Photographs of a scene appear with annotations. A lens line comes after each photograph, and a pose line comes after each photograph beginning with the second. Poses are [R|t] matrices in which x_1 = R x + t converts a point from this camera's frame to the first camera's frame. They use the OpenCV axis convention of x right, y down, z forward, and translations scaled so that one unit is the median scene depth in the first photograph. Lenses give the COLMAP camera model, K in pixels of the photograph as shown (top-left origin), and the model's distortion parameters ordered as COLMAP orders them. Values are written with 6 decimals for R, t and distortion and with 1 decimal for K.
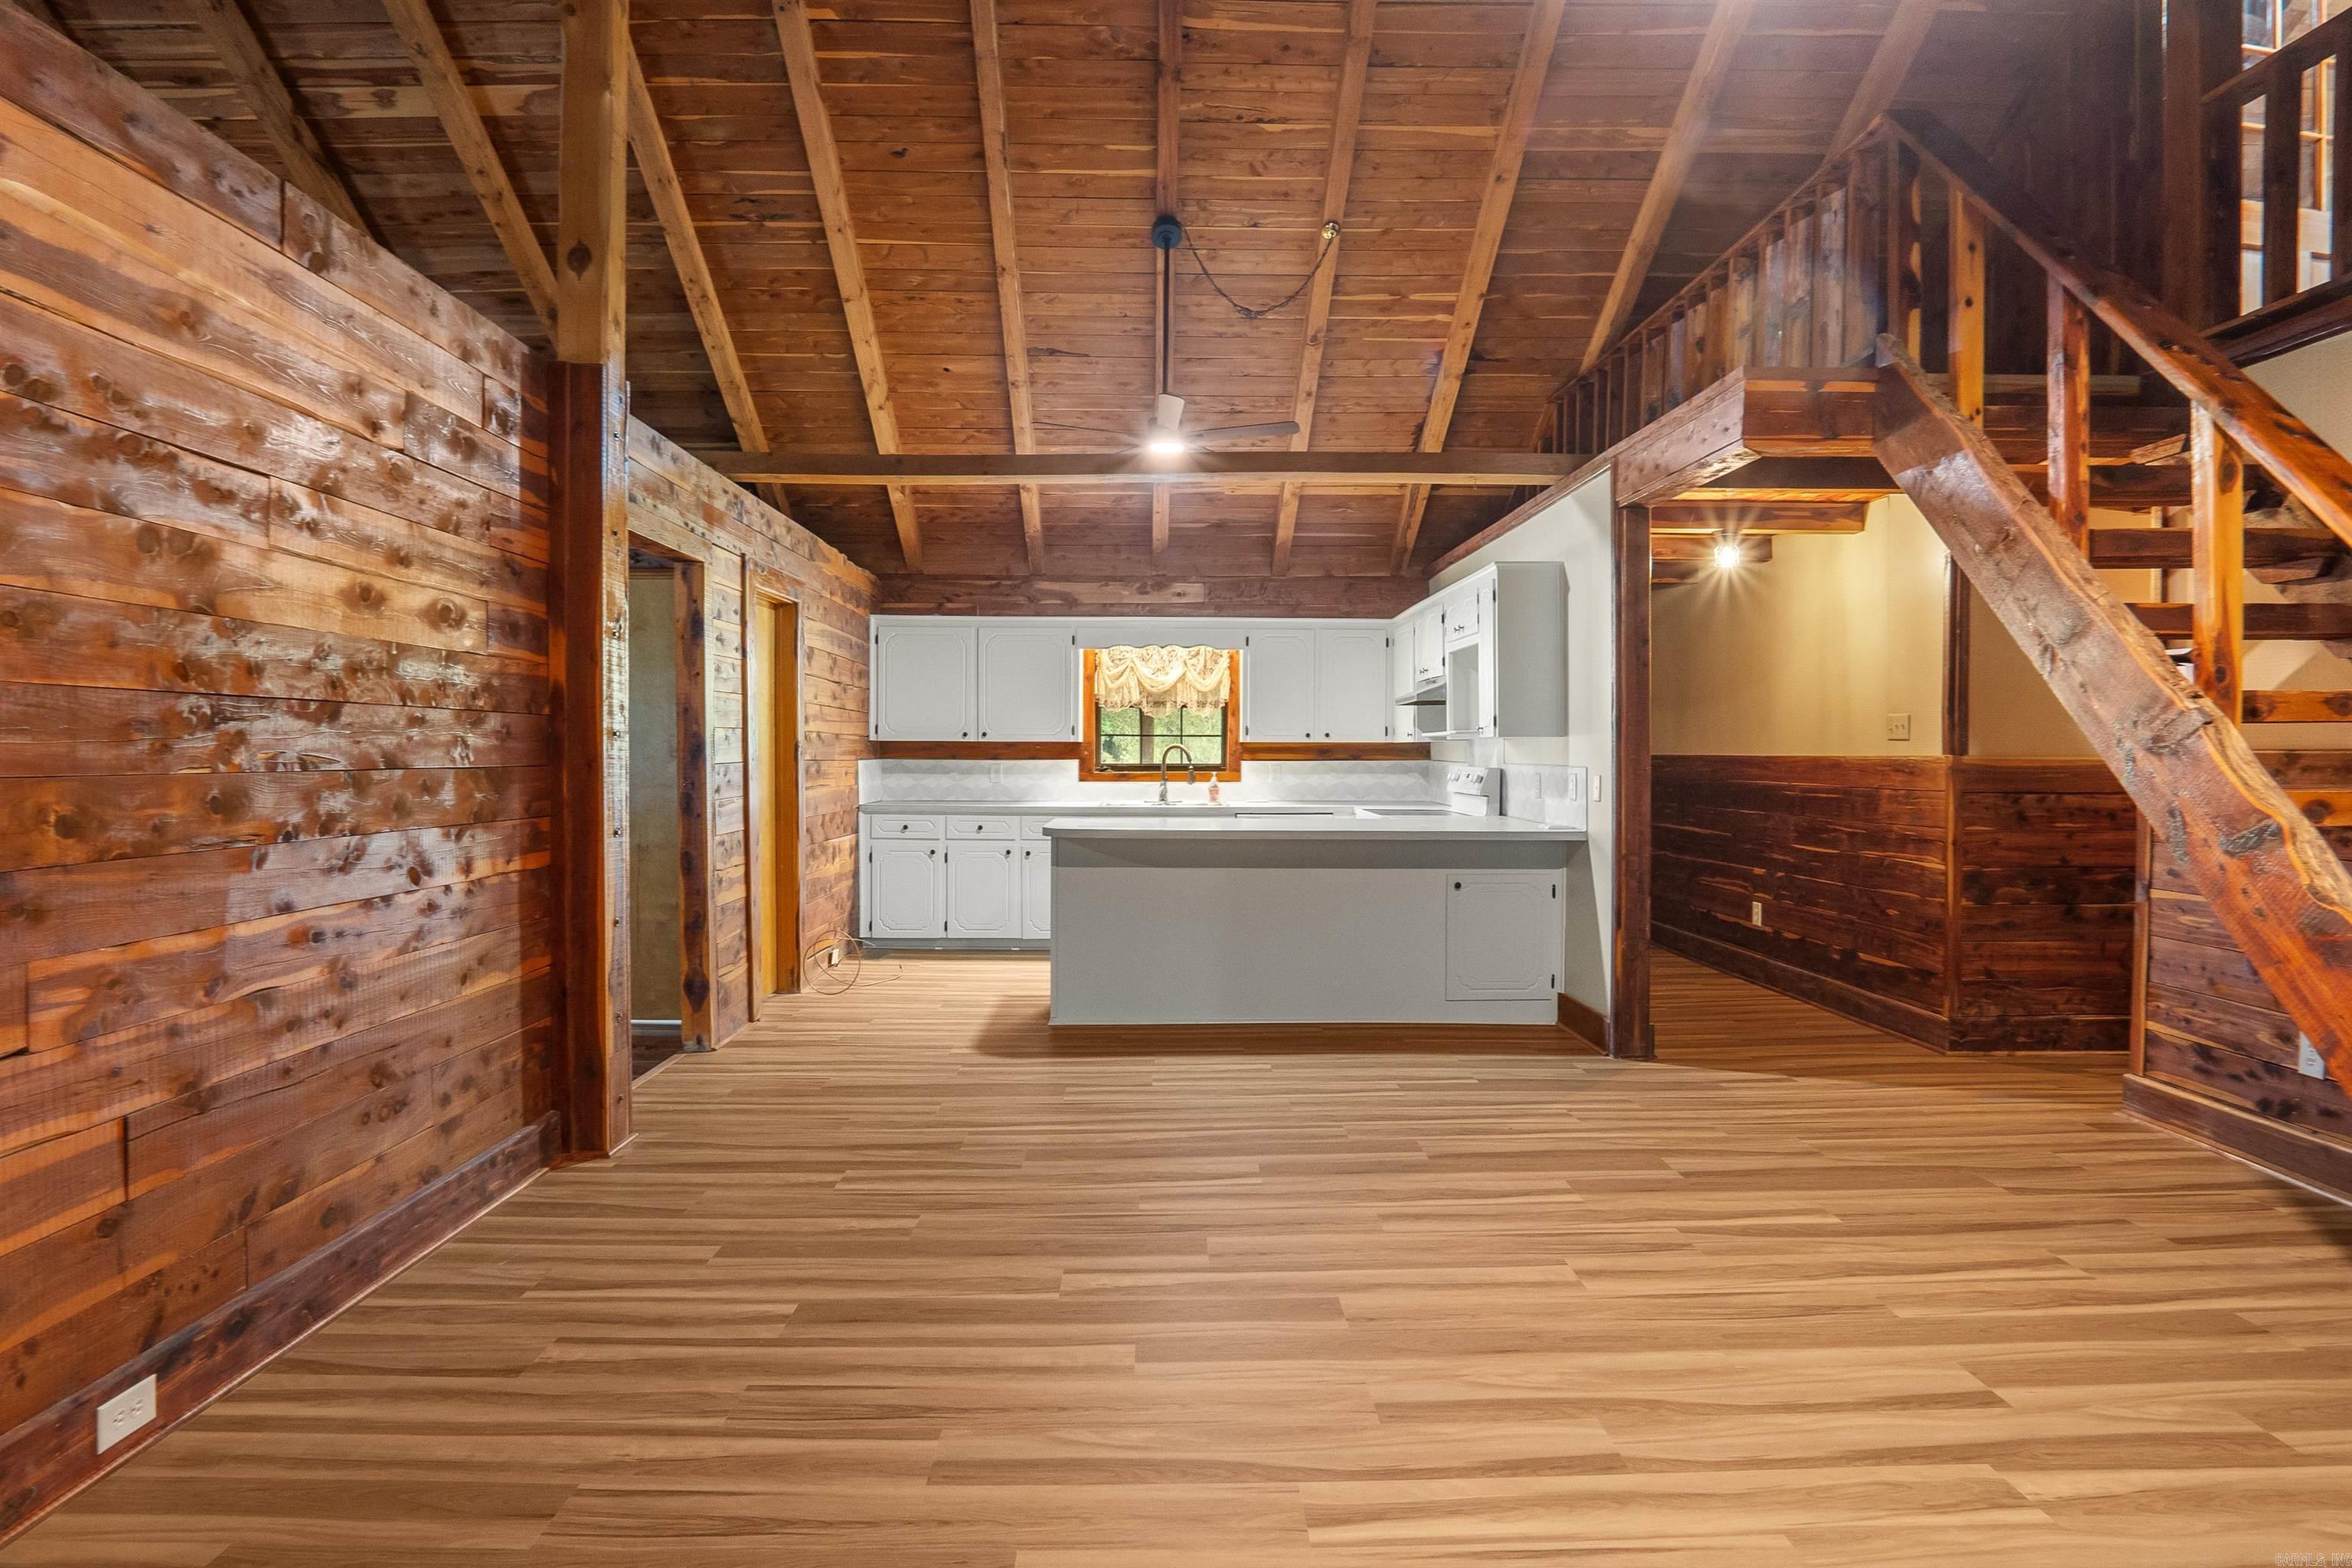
lens RADIAL K [[1264.0, 0, 1197.7], [0, 1264.0, 769.0], [0, 0, 1]] dist [-0.034327, 0.011358]
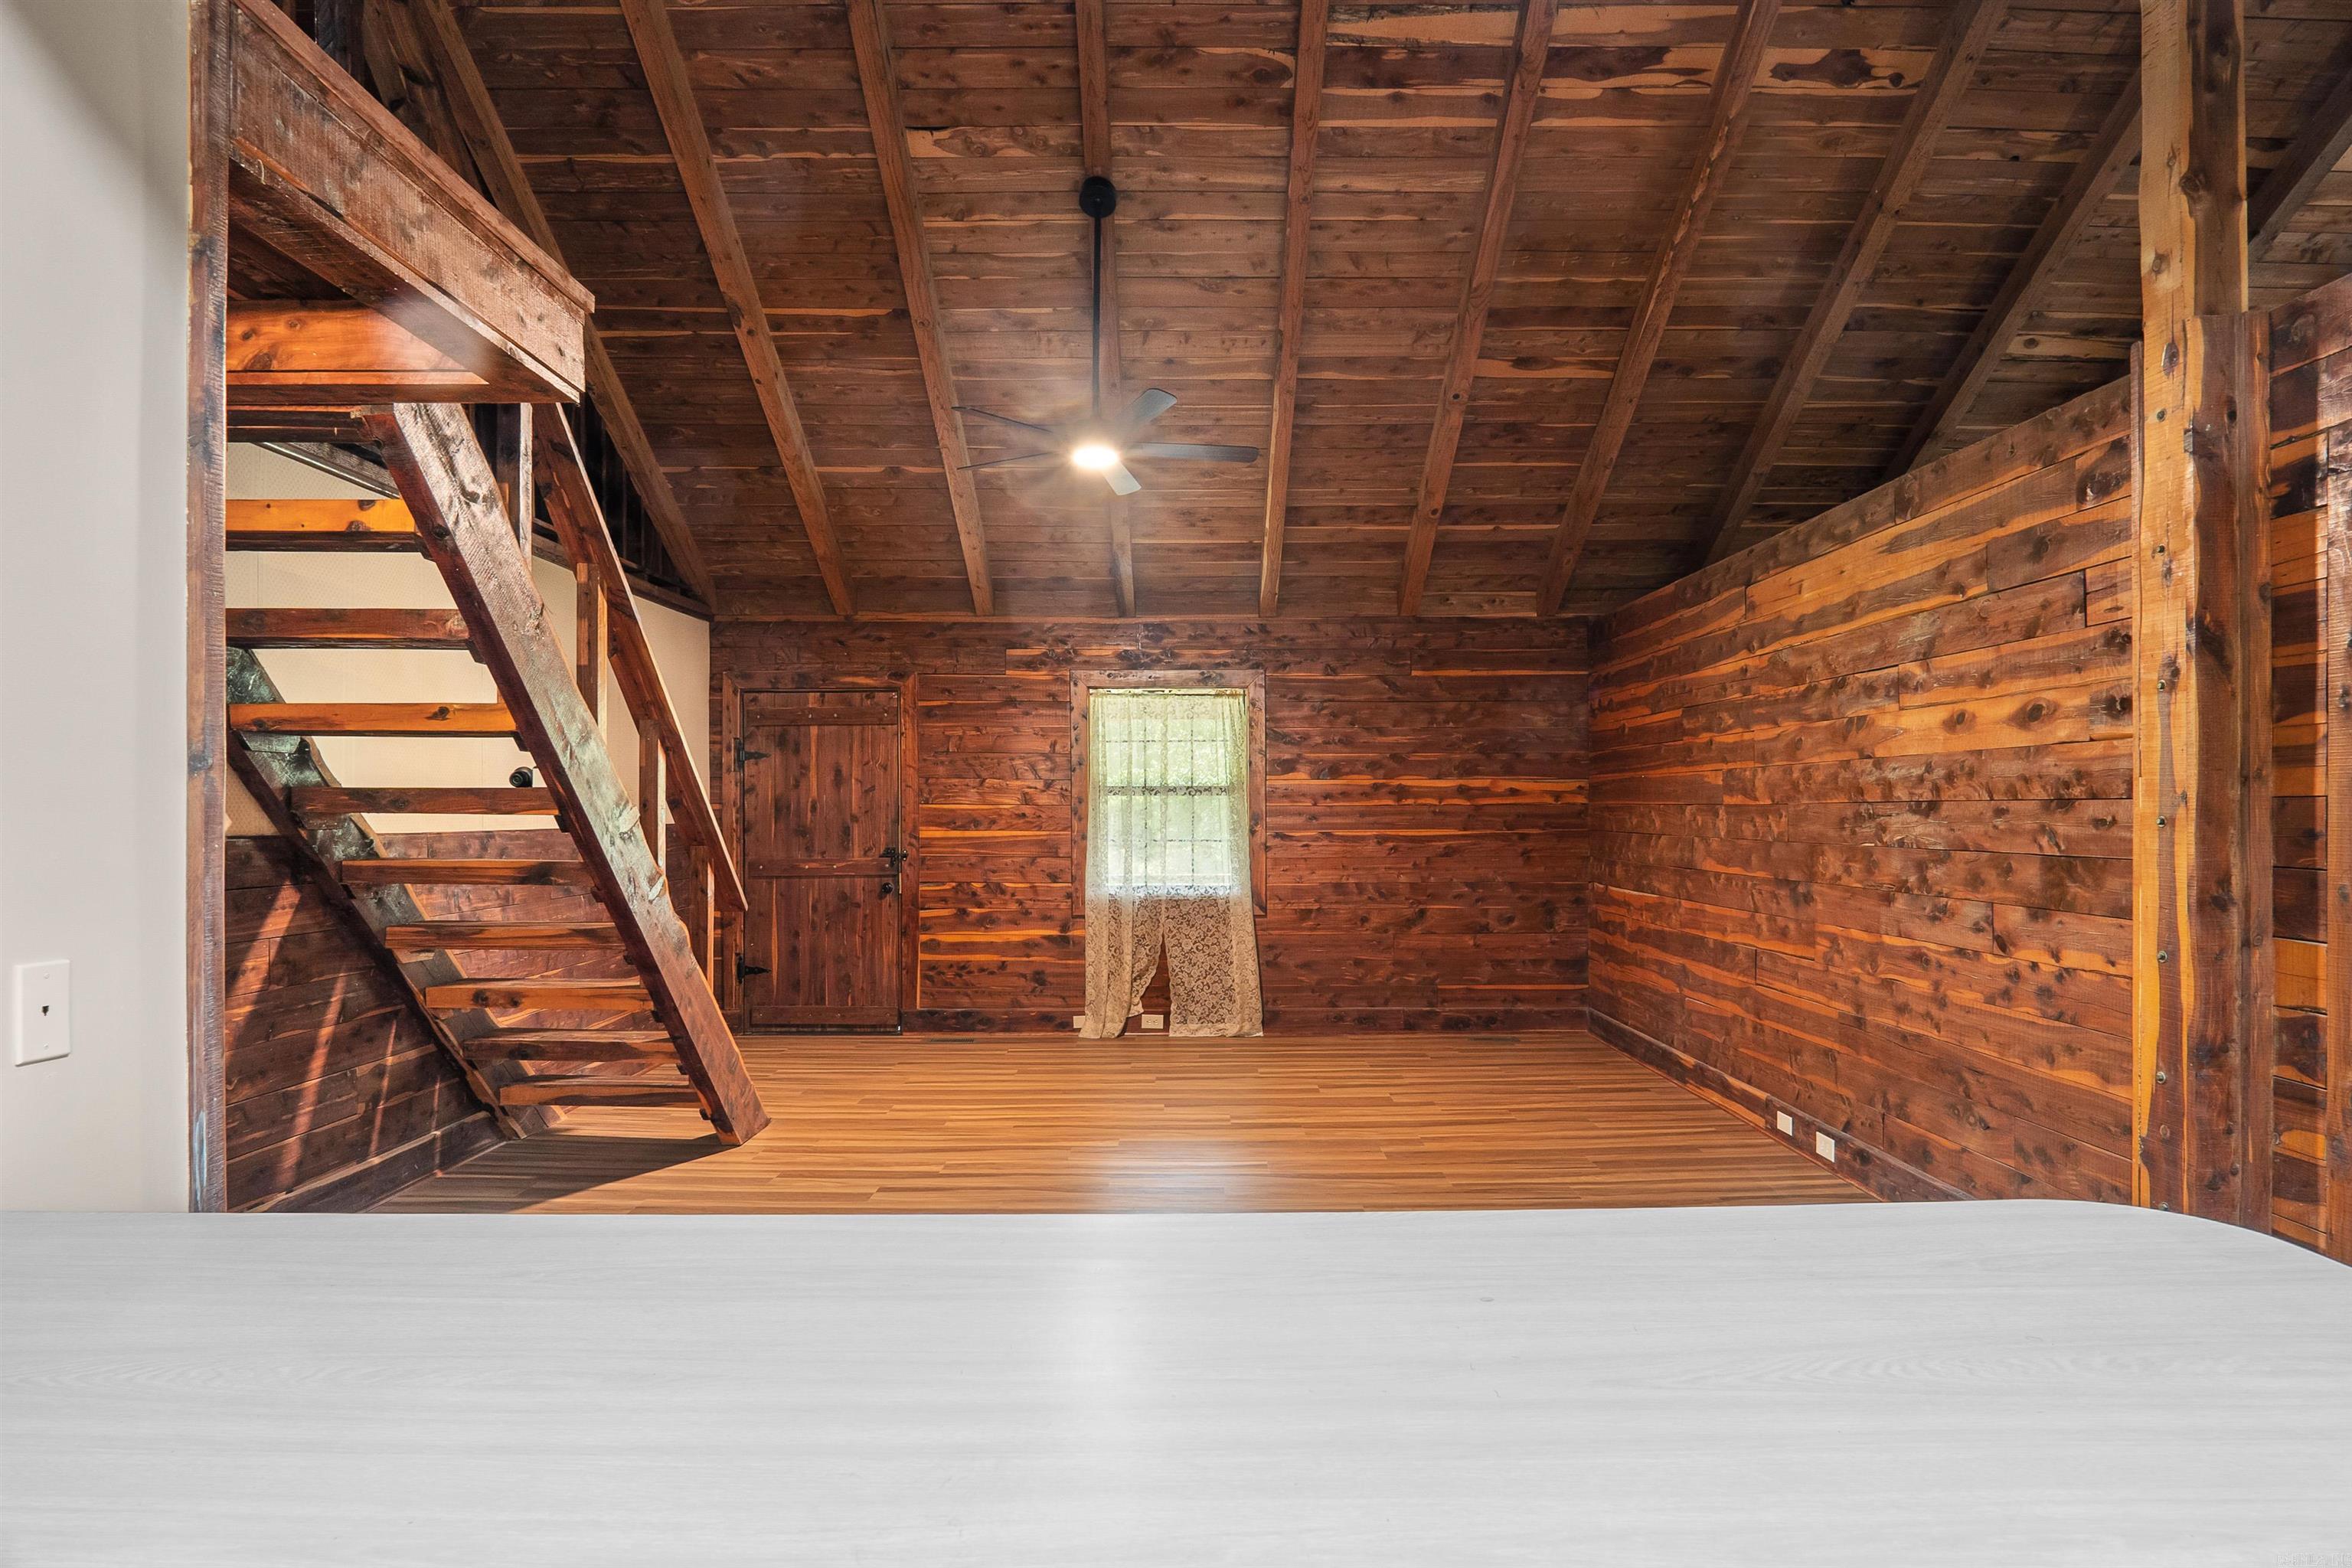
lens RADIAL K [[1264.0, 0, 1183.0], [0, 1264.0, 813.9], [0, 0, 1]] dist [-0.034327, 0.011358]
pose [[-0.999333, 0.000187, 0.036522, 0.062187], [0.000753, 0.999880, 0.015468, -0.033351], [-0.036515, 0.015485, -0.999213, 1.319351]]
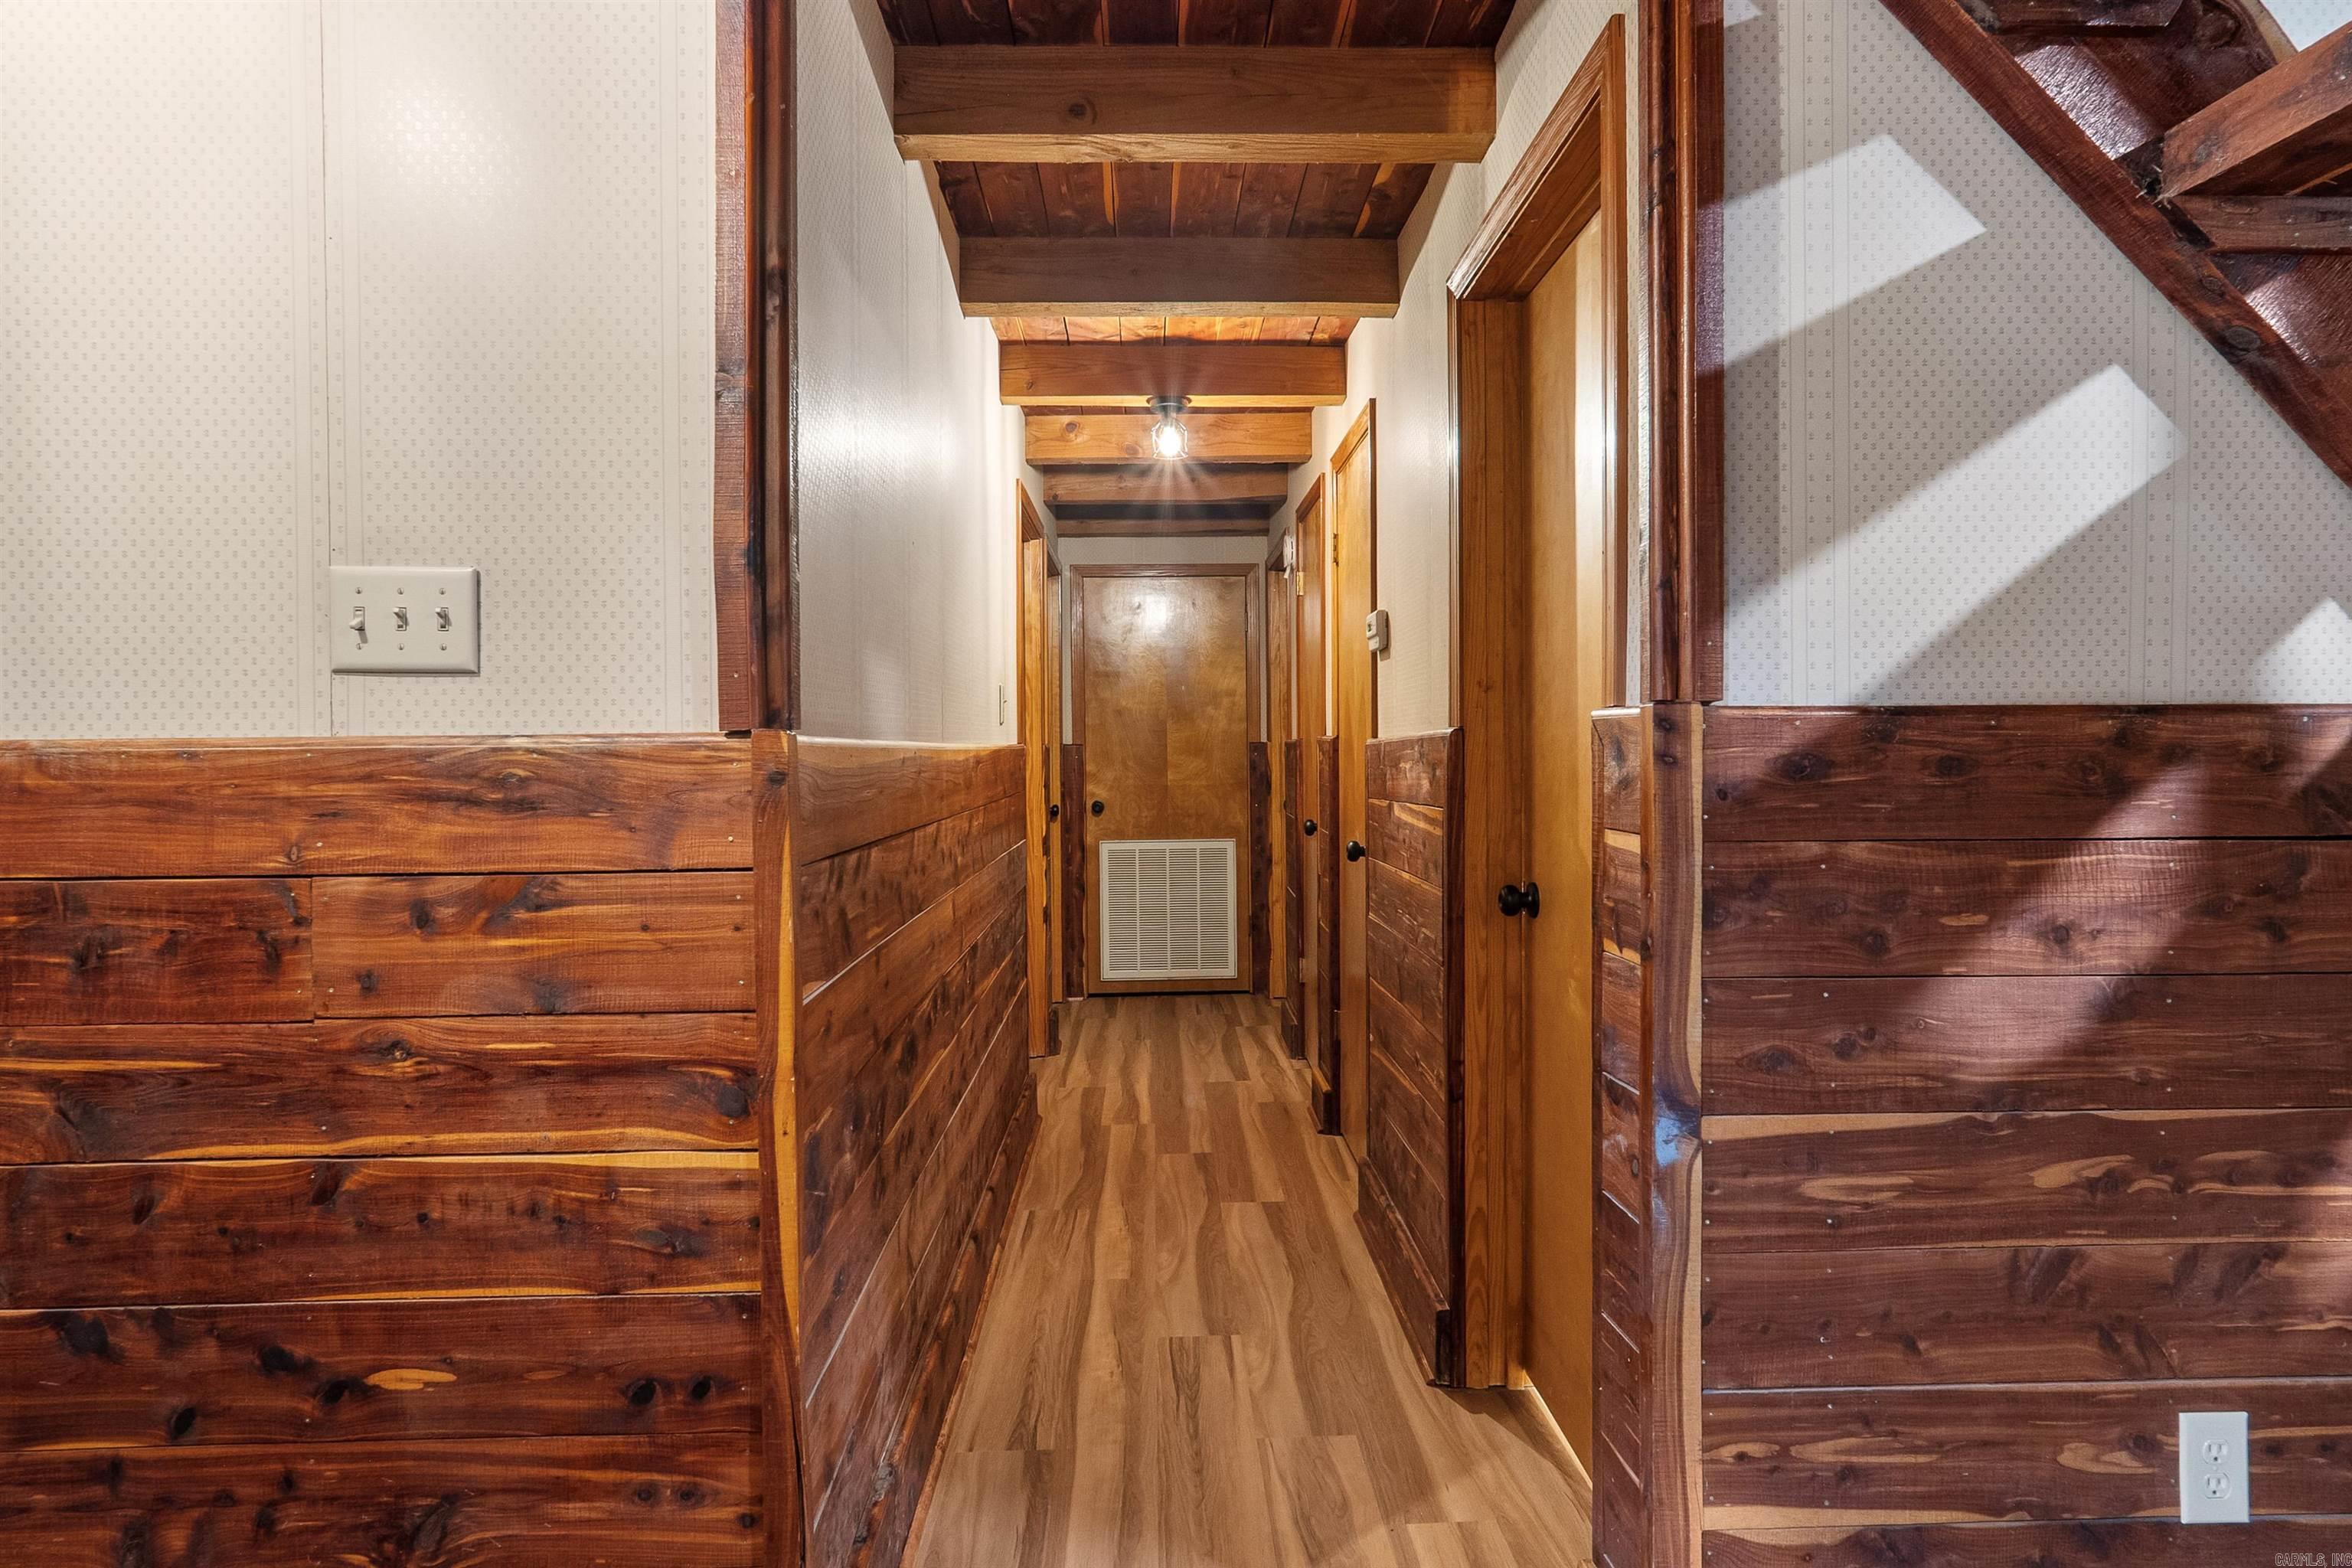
lens RADIAL K [[1264.0, 0, 1205.8], [0, 1264.0, 760.2], [0, 0, 1]] dist [-0.034327, 0.011358]
pose [[-0.005621, -0.010303, 0.999931, 0.339175], [0.017829, 0.999787, 0.010402, -0.005975], [-0.999825, 0.017886, -0.005436, 0.912960]]
